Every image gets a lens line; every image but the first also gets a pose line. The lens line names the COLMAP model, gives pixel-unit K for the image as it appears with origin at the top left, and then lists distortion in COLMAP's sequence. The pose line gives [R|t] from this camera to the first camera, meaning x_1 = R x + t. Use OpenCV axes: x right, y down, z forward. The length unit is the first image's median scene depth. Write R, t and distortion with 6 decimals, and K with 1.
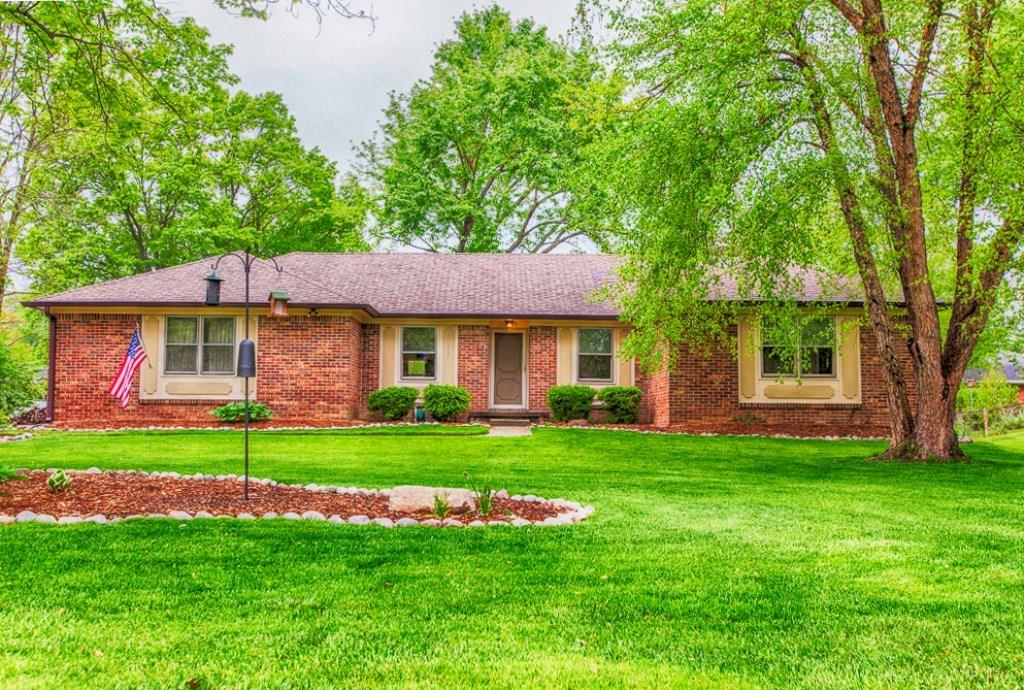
lens RADIAL K [[1054.6, 0, 511.5], [0, 1054.6, 344.6], [0, 0, 1]] dist [0.006890, 0.000000]
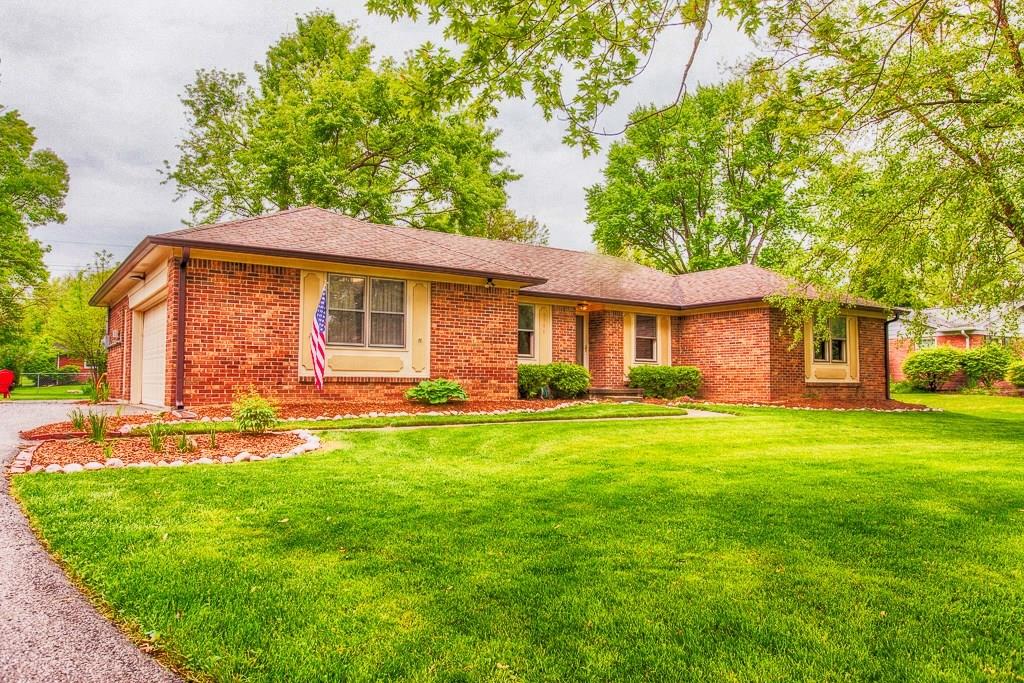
lens RADIAL K [[732.7, 0, 512.2], [0, 732.7, 342.9], [0, 0, 1]] dist [-0.004909, -0.000725]
pose [[0.825987, 0.030097, 0.562885, -0.529090], [-0.044767, 0.998922, 0.012280, 0.012777], [-0.561909, -0.035342, 0.826444, 0.459106]]
